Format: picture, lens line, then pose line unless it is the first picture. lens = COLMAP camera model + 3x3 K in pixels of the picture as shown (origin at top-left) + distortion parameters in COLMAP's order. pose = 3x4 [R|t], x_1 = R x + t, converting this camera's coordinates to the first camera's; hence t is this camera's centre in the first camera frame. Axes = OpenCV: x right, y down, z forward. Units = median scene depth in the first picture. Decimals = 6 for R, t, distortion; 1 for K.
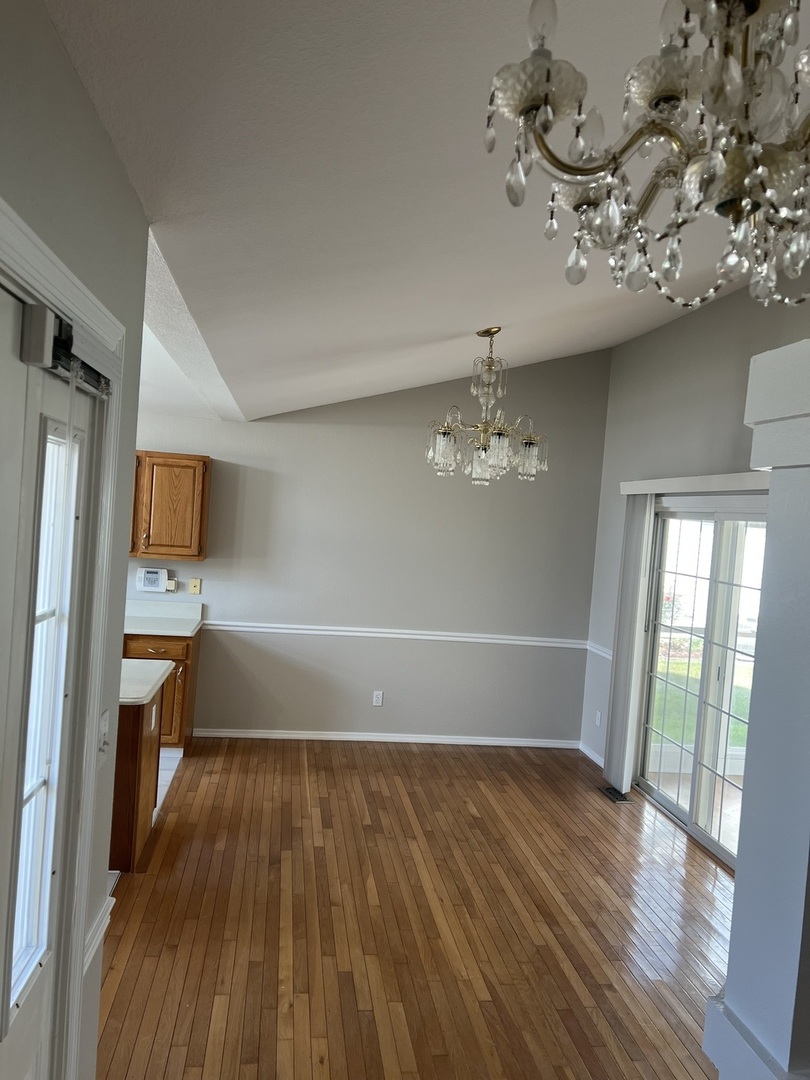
lens RADIAL K [[814.0, 0, 417.4], [0, 814.0, 542.7], [0, 0, 1]] dist [0.050565, -0.047319]
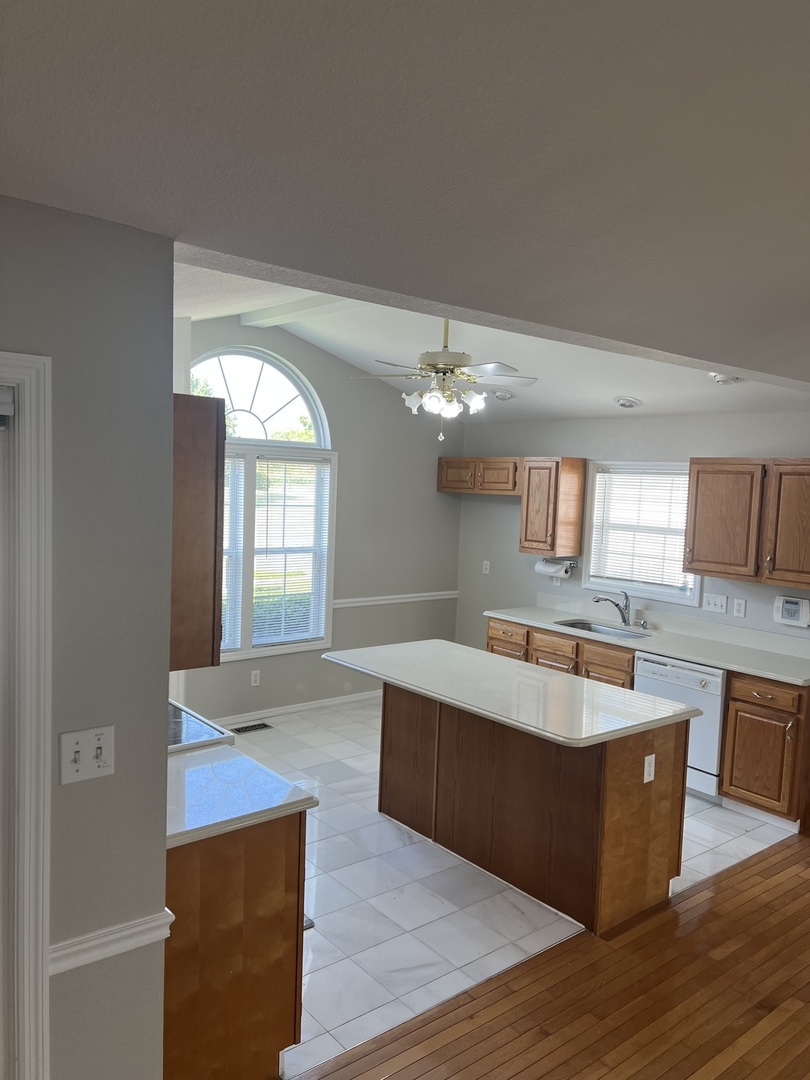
lens RADIAL K [[814.0, 0, 403.3], [0, 814.0, 543.9], [0, 0, 1]] dist [0.050565, -0.047319]
pose [[0.506158, 0.012592, -0.862349, 0.217563], [-0.033480, 0.999427, -0.005058, -0.006558], [0.861791, 0.031432, 0.506289, 0.251384]]
